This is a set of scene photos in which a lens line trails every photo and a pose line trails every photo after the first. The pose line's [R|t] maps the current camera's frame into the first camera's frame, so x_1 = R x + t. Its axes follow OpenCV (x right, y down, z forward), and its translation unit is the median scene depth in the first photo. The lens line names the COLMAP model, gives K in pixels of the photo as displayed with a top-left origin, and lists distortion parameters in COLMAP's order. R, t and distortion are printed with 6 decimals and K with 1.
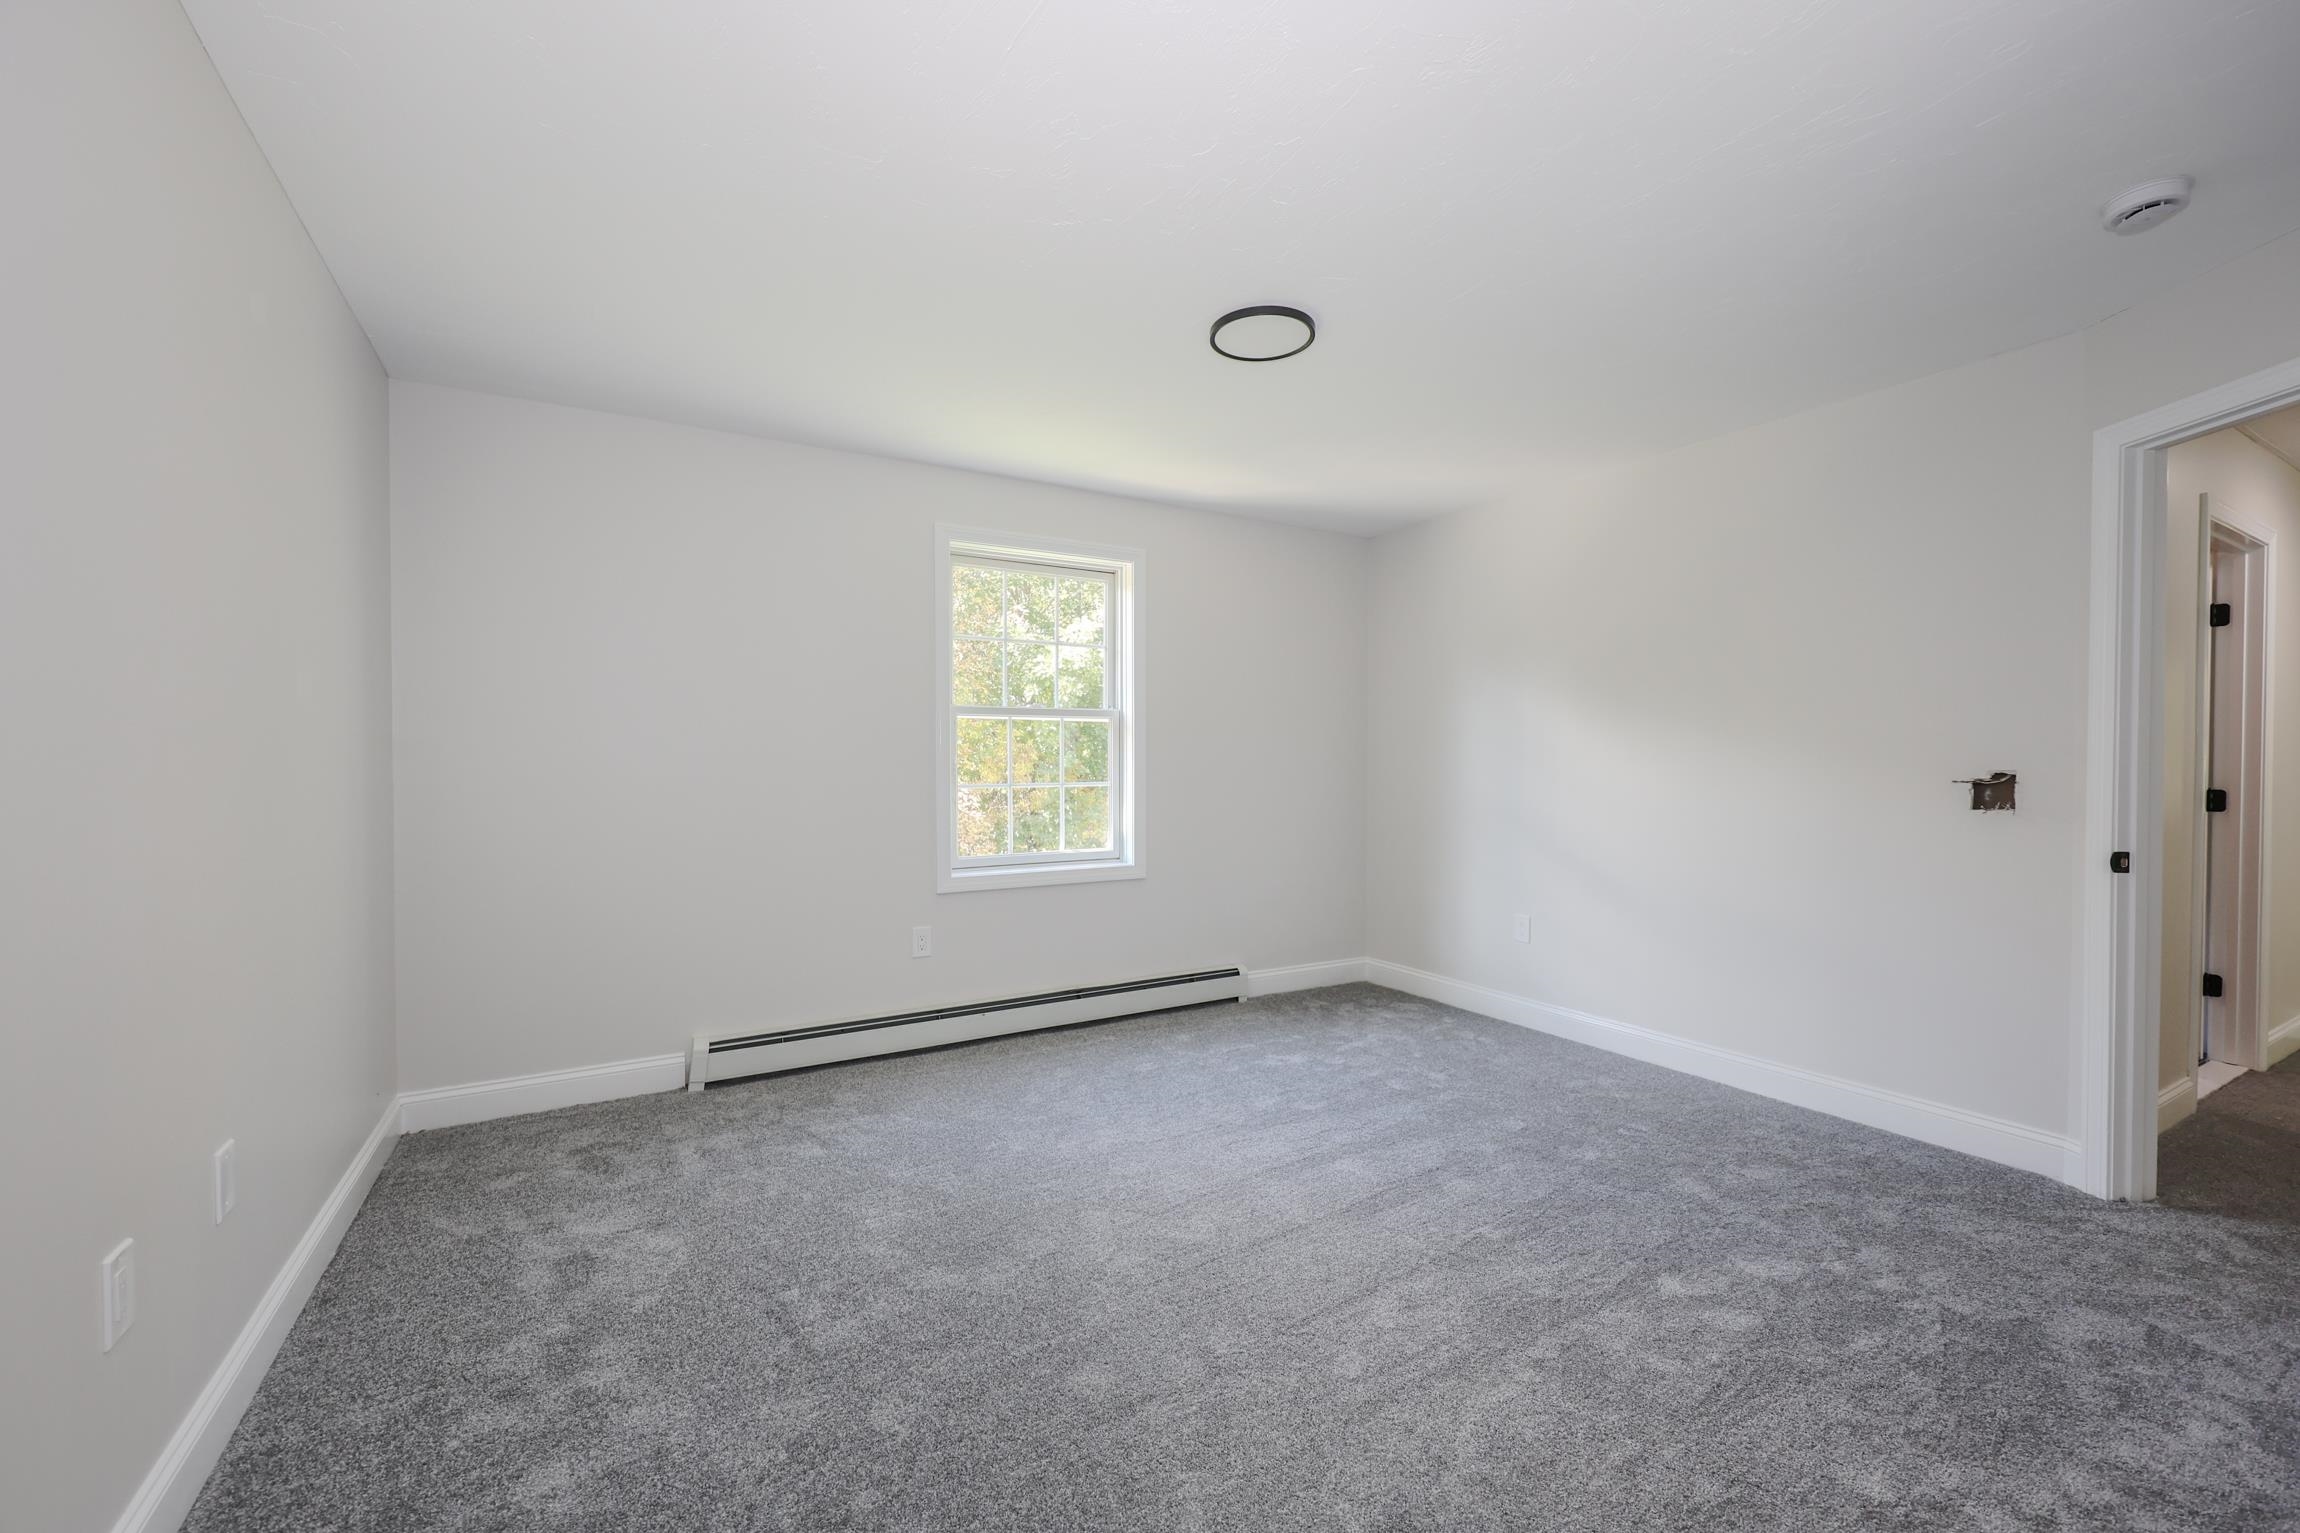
lens RADIAL K [[940.7, 0, 1150.2], [0, 940.7, 777.3], [0, 0, 1]] dist [0.006511, 0.000079]
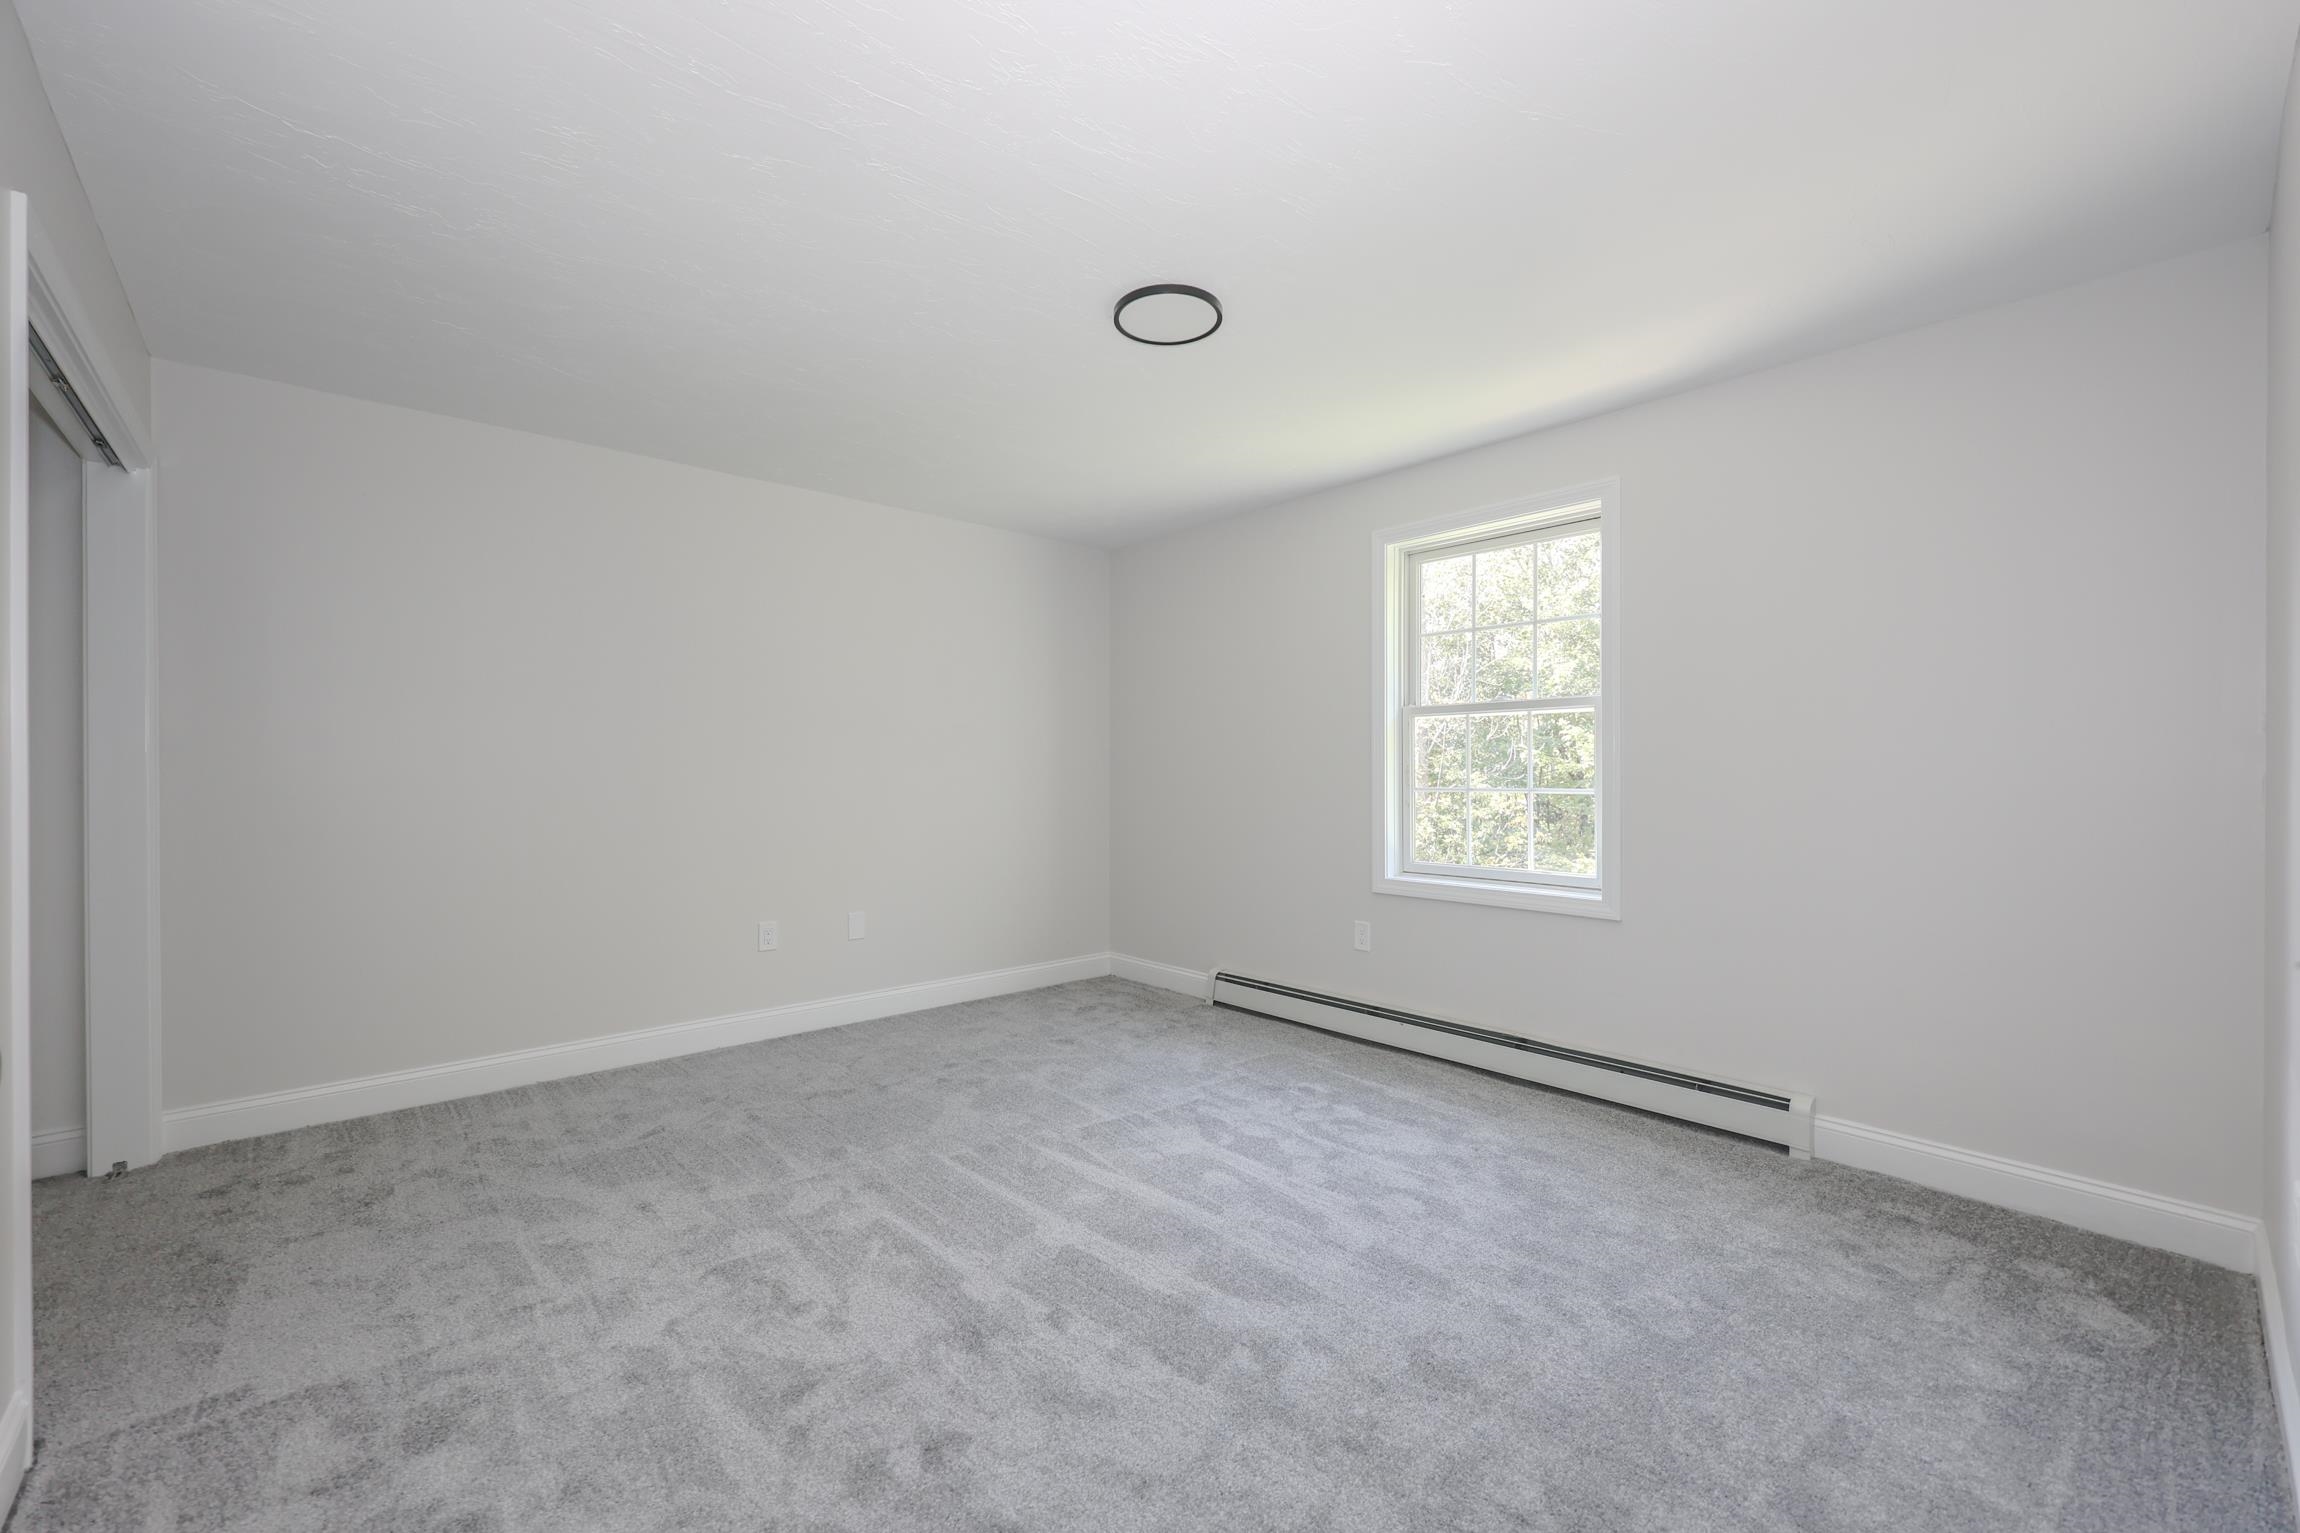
lens RADIAL K [[940.7, 0, 1150.2], [0, 940.7, 777.3], [0, 0, 1]] dist [0.006511, 0.000079]
pose [[0.166969, 0.004853, -0.985950, 0.992692], [-0.010915, 0.999936, 0.003074, -0.004092], [0.985902, 0.010249, 0.167011, 0.776073]]
